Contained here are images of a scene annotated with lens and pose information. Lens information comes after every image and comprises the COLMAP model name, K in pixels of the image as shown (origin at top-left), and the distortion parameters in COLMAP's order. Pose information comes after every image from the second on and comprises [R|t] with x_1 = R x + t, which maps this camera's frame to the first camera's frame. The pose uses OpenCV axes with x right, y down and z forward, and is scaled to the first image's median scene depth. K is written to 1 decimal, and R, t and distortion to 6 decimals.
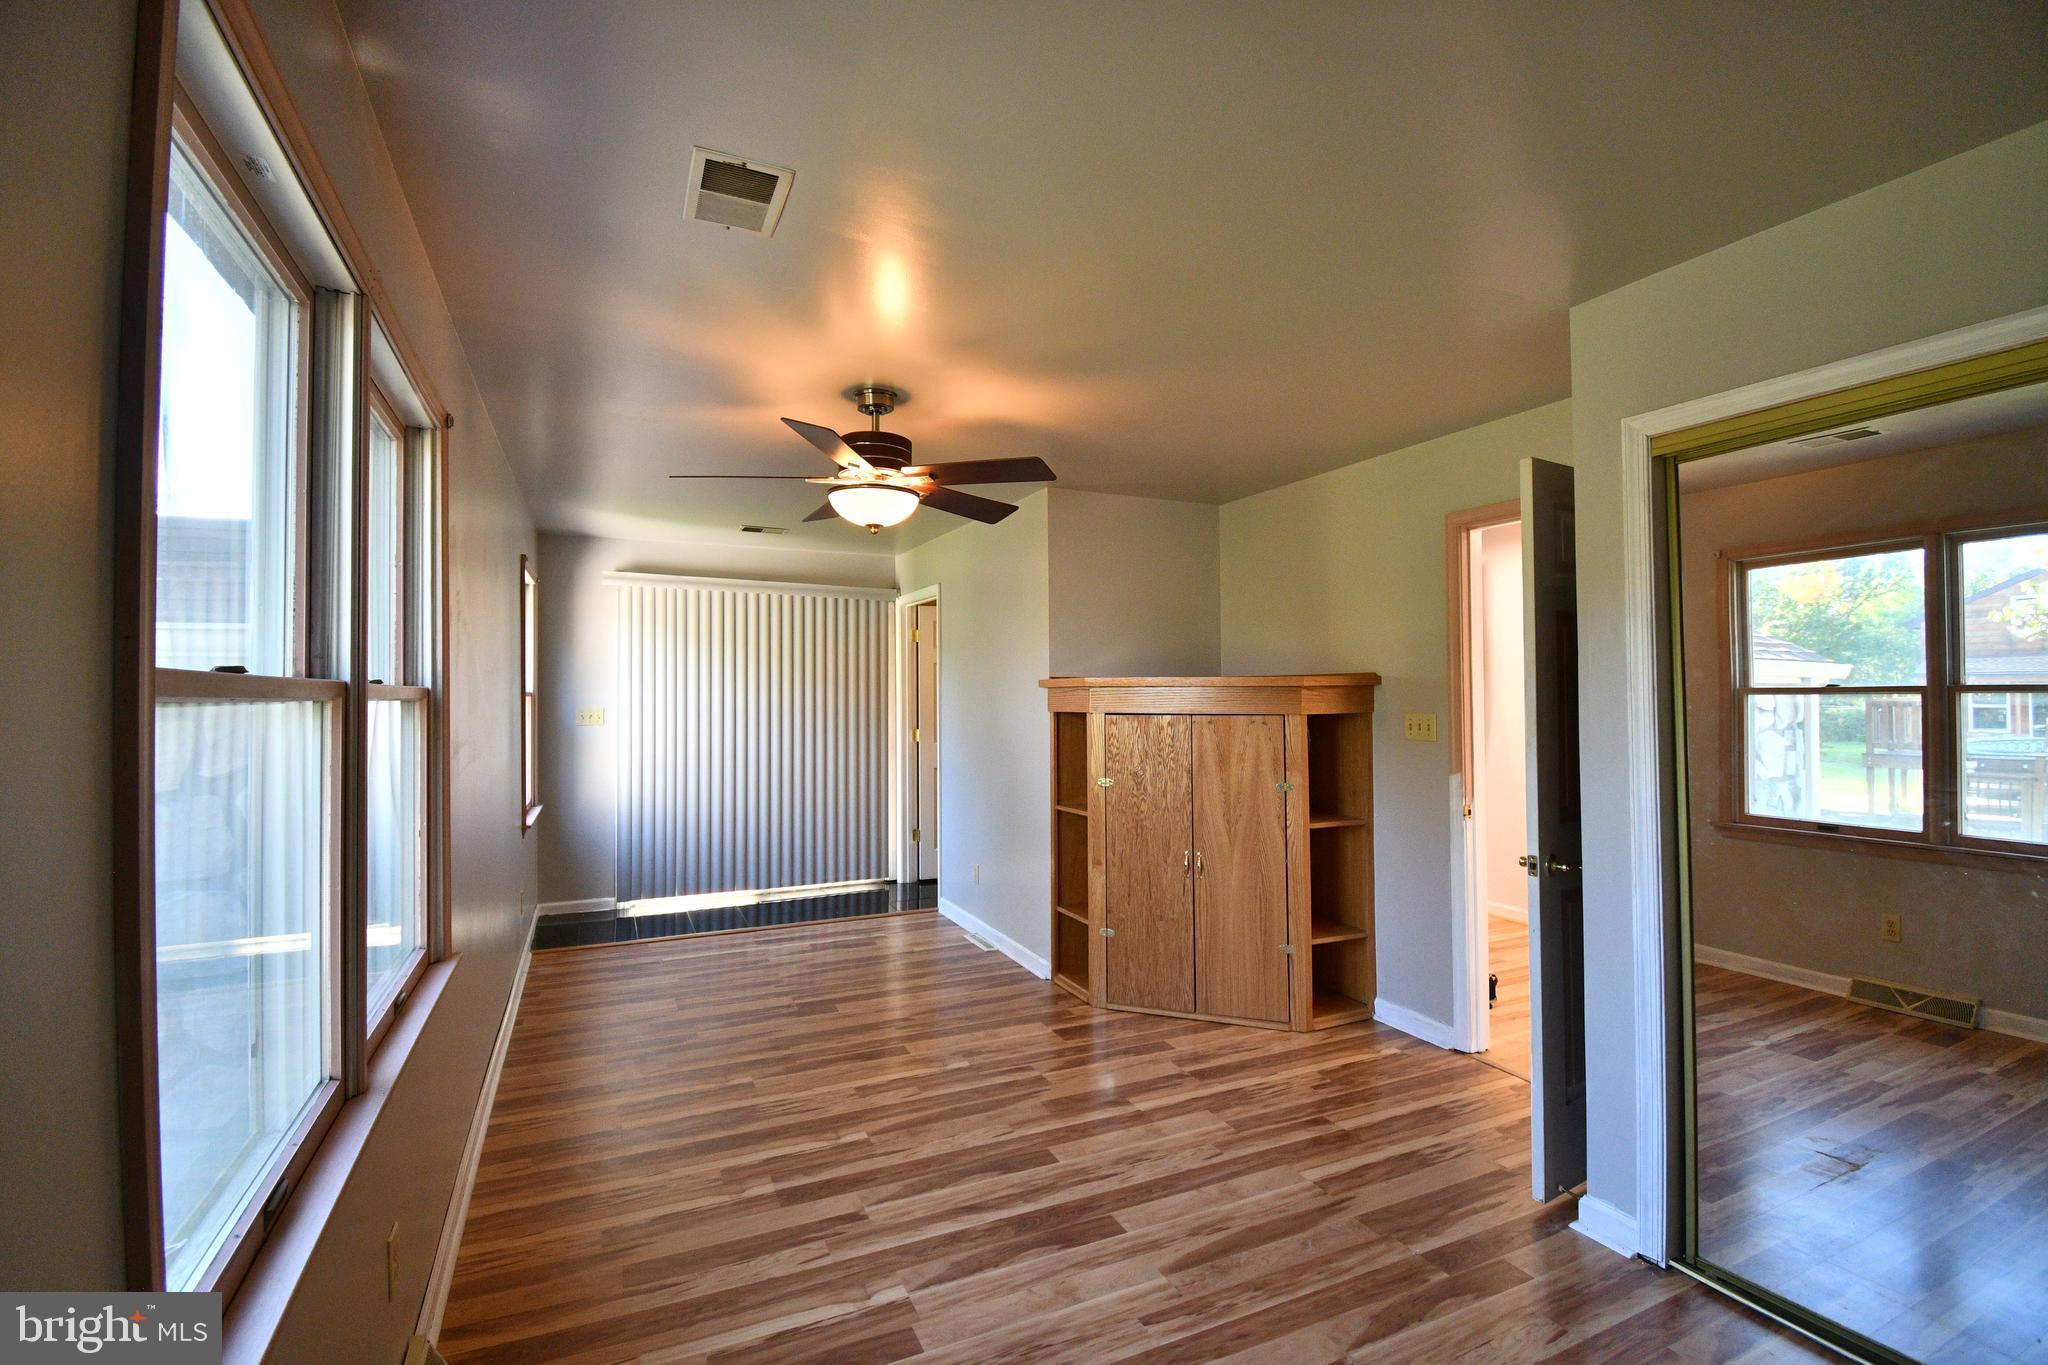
lens RADIAL K [[895.6, 0, 1023.8], [0, 895.6, 684.3], [0, 0, 1]] dist [-0.027467, -0.004562]
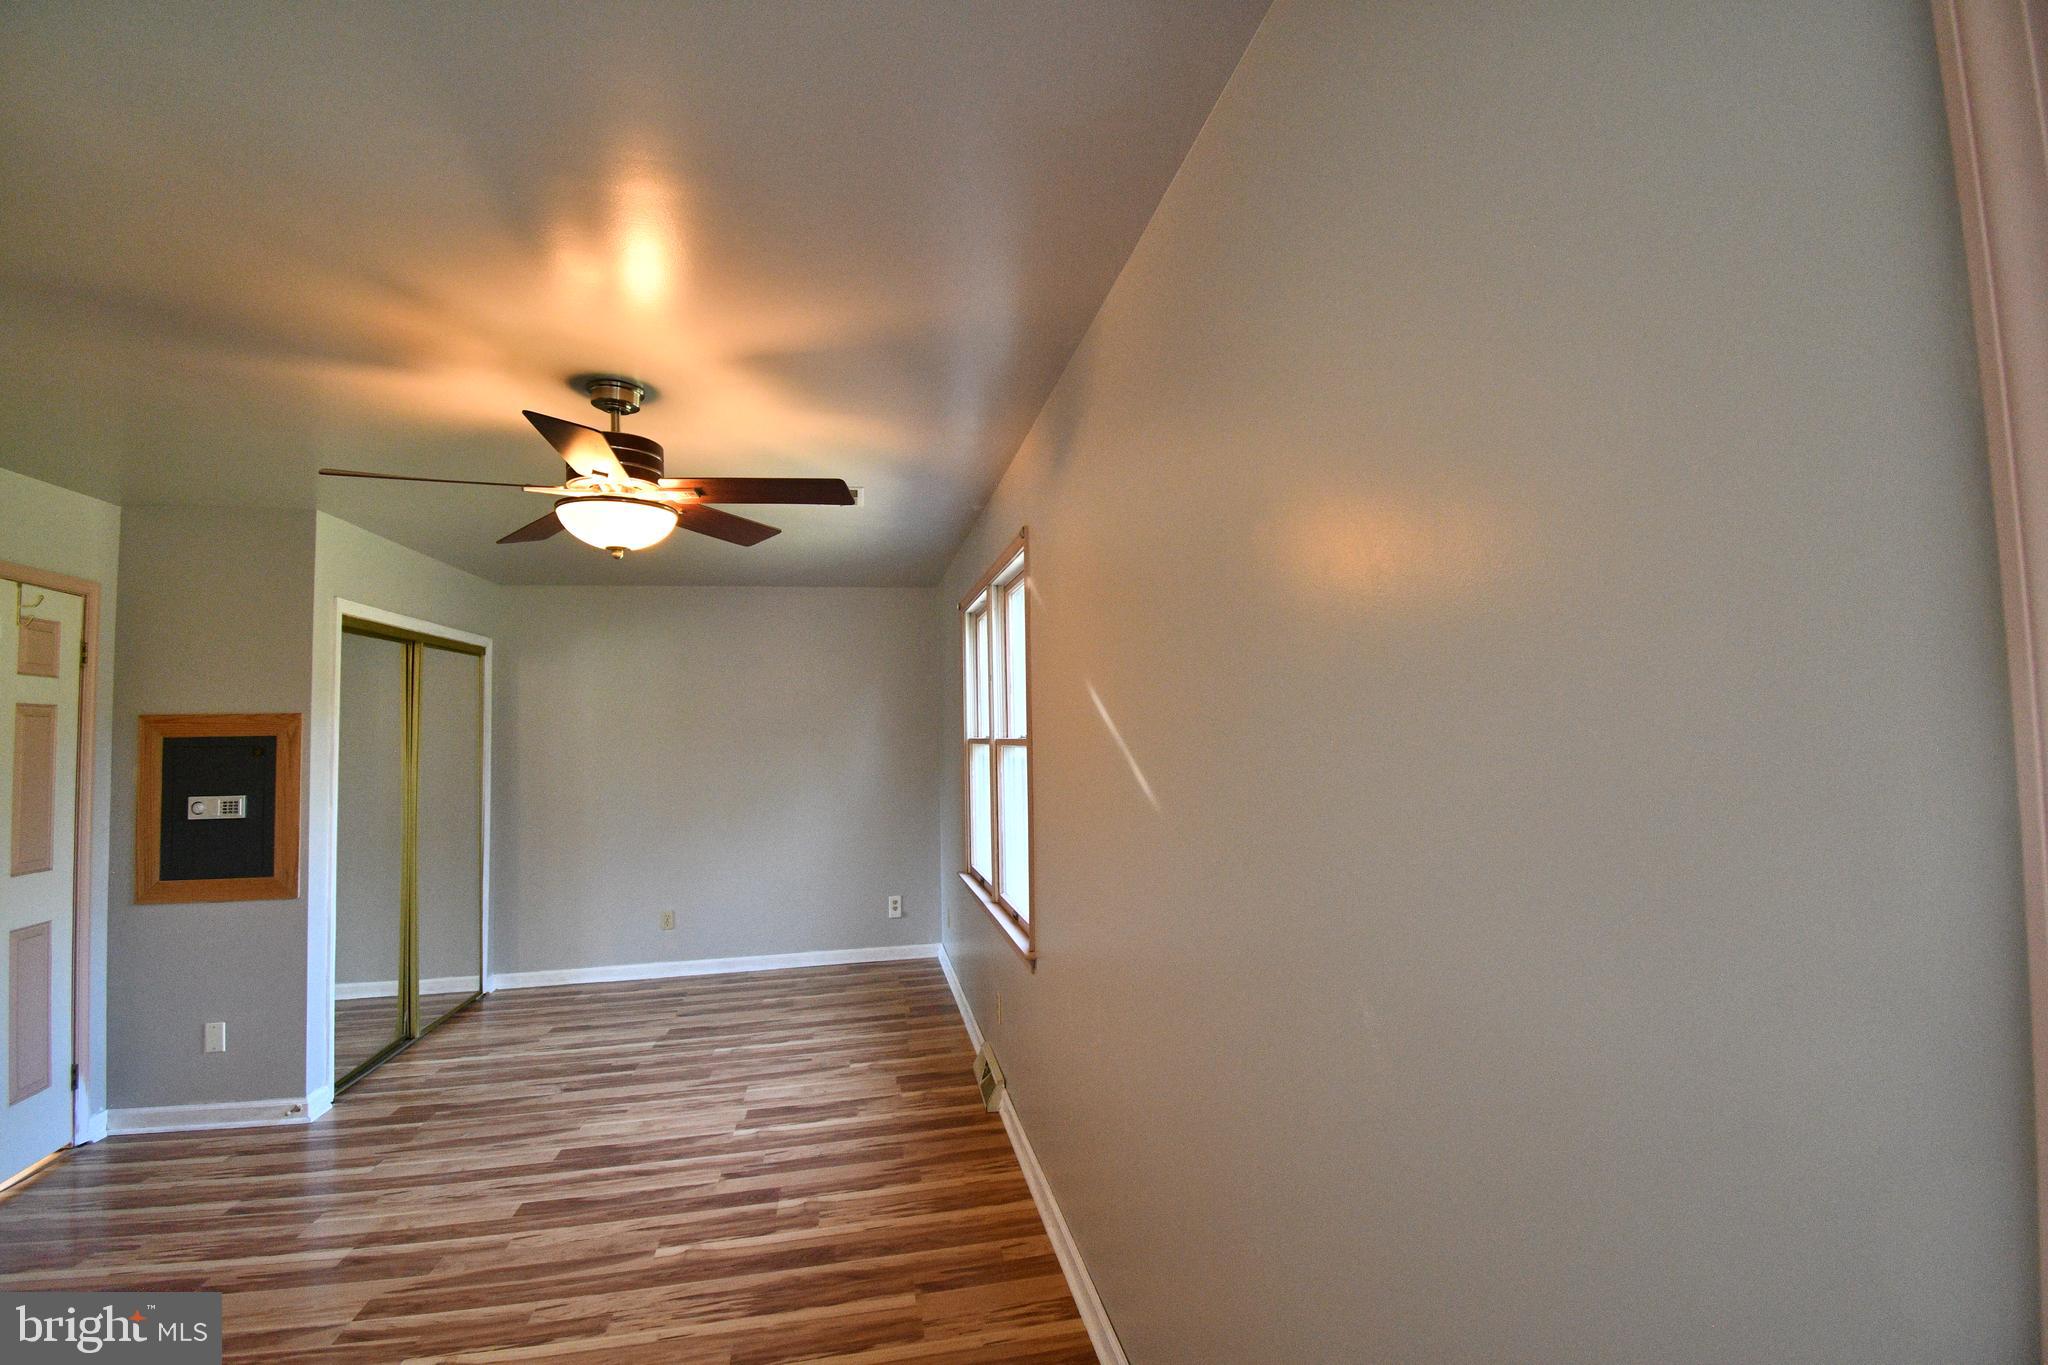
lens RADIAL K [[895.6, 0, 1026.9], [0, 895.6, 679.9], [0, 0, 1]] dist [-0.027467, -0.004562]
pose [[-0.968279, 0.032971, 0.247687, -0.892805], [0.016690, 0.997577, -0.067546, -0.004353], [-0.249314, -0.061270, -0.966483, 2.063688]]
